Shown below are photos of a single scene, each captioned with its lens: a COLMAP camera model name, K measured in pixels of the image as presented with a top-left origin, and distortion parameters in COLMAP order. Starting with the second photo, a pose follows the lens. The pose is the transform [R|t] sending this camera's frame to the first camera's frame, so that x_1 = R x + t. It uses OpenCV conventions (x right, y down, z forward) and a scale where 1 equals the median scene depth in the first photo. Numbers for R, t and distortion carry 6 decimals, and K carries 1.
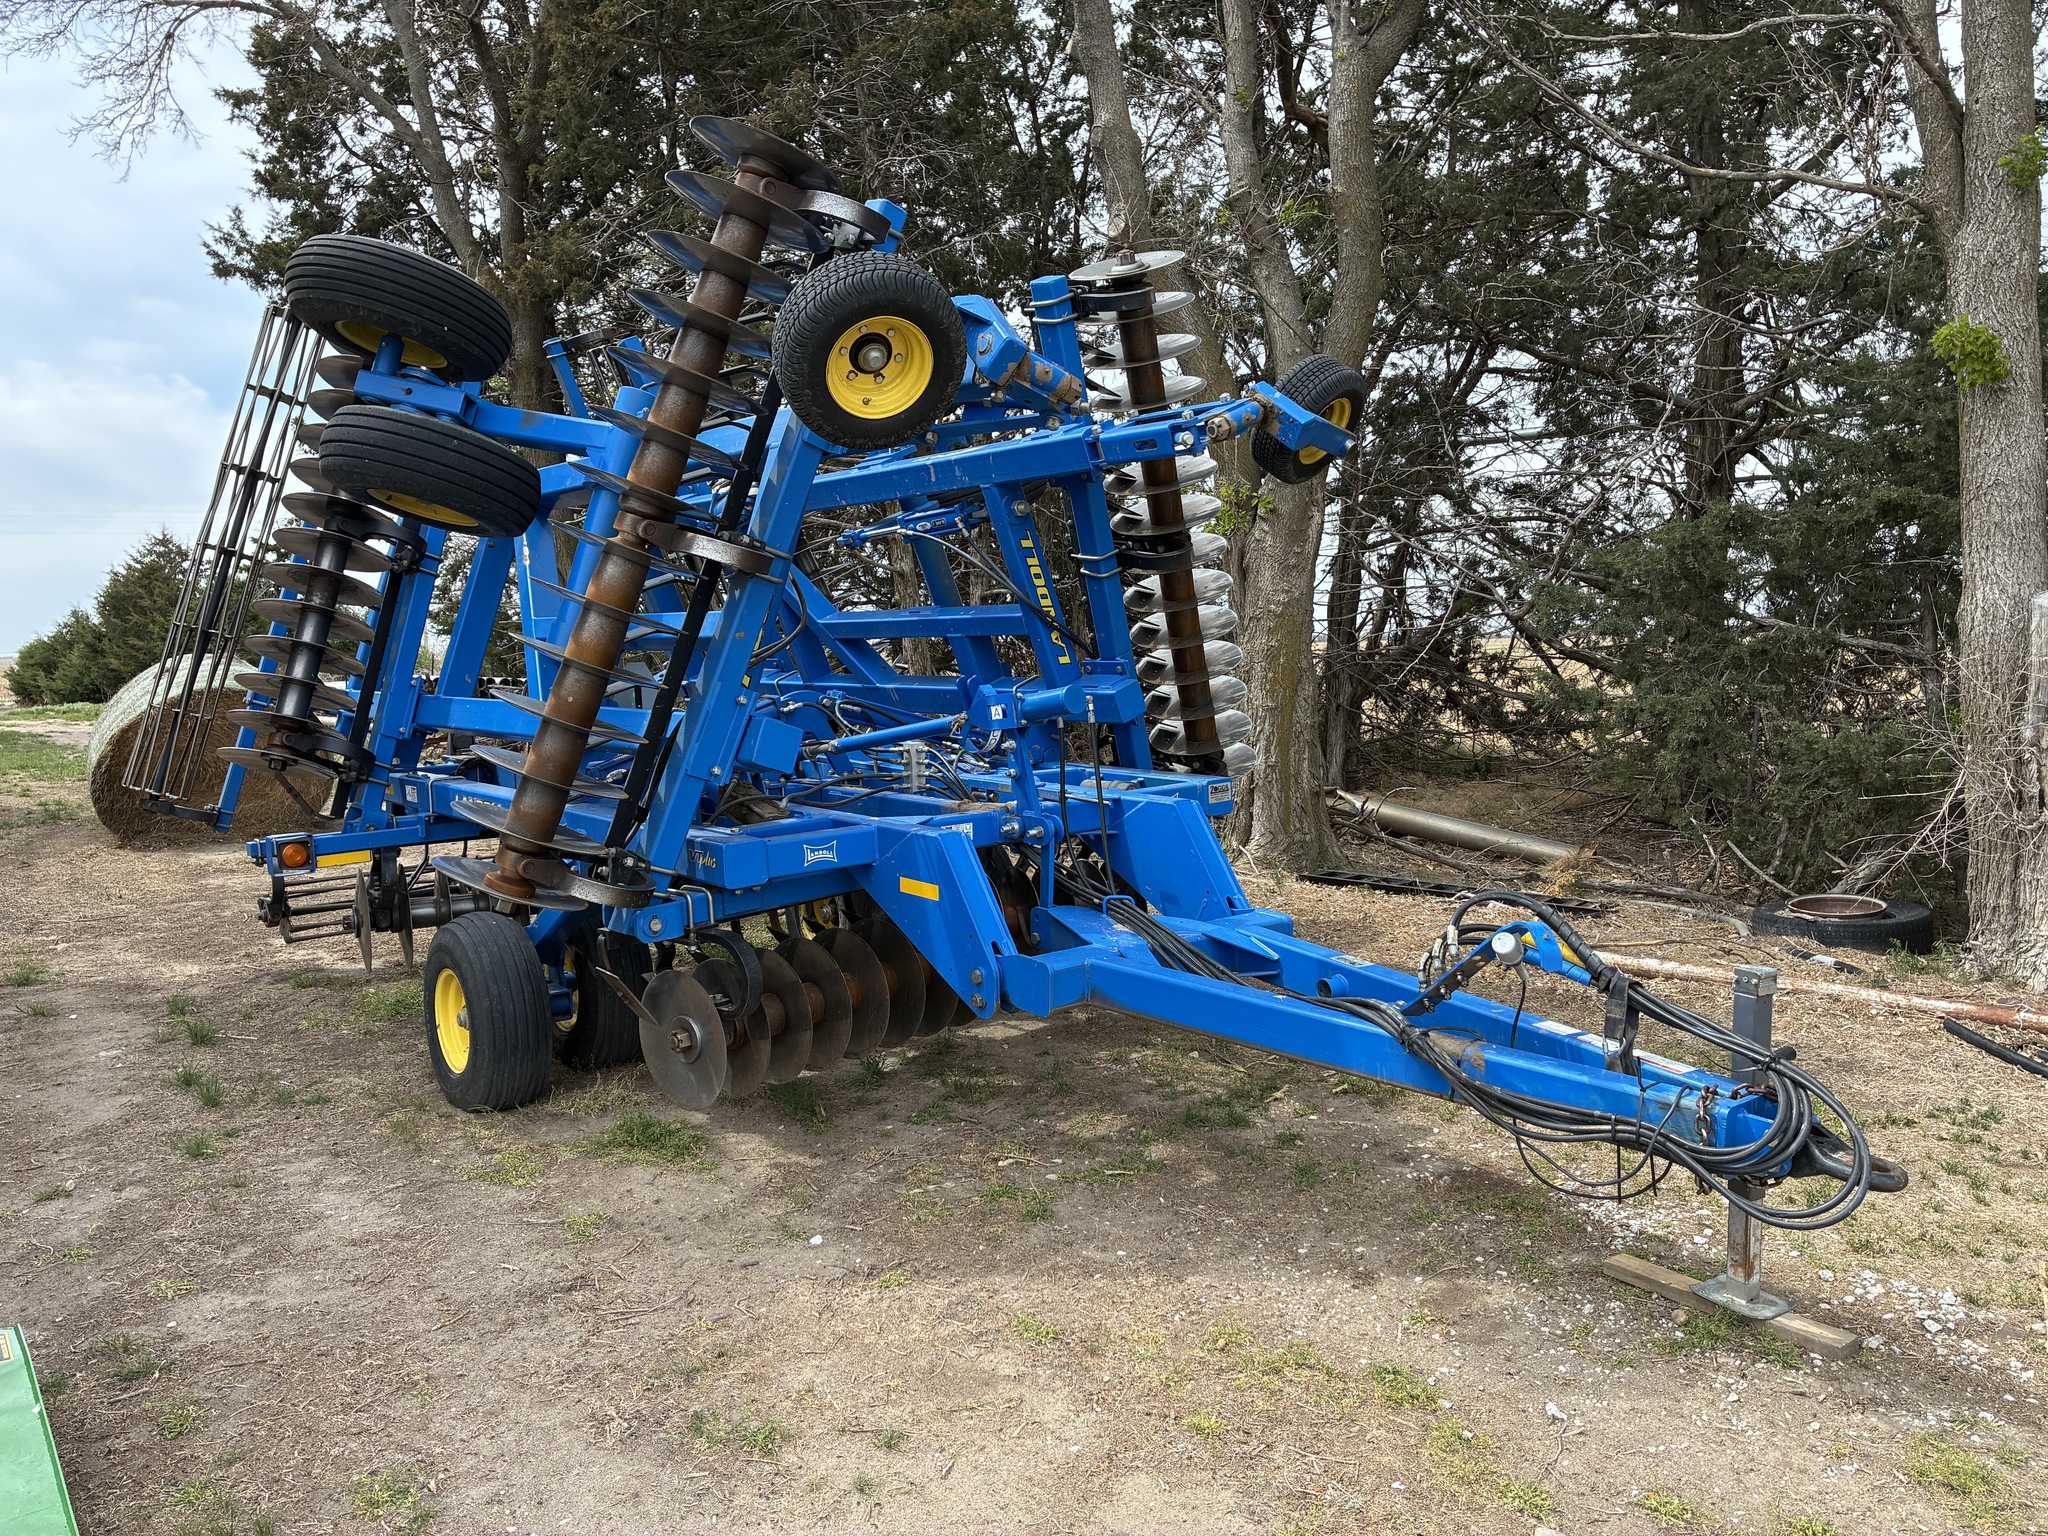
lens RADIAL K [[1560.8, 0, 1046.6], [0, 1560.8, 774.9], [0, 0, 1]] dist [0.066115, -0.090073]
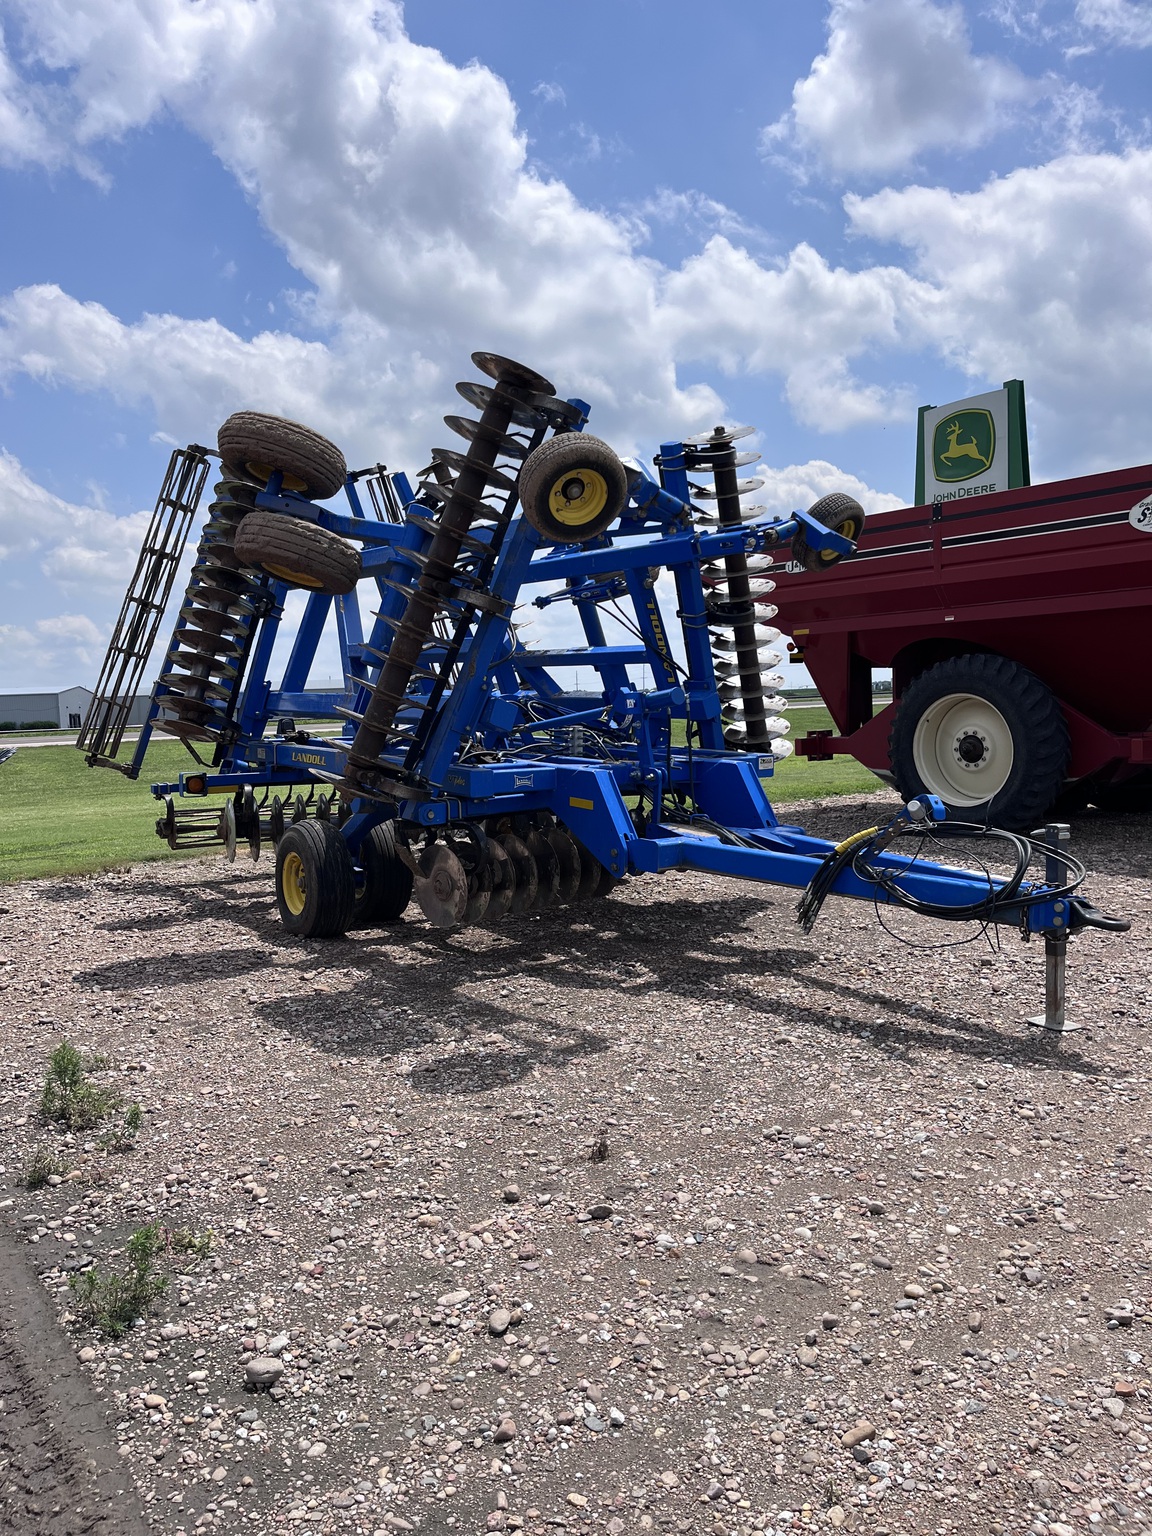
lens RADIAL K [[1170.6, 0, 566.5], [0, 1170.6, 771.4], [0, 0, 1]] dist [0.066115, -0.090073]
pose [[0.996848, 0.037095, -0.070130, -0.007900], [-0.038765, 0.998993, -0.022596, 0.051403], [0.069221, 0.025243, 0.997282, -0.200786]]
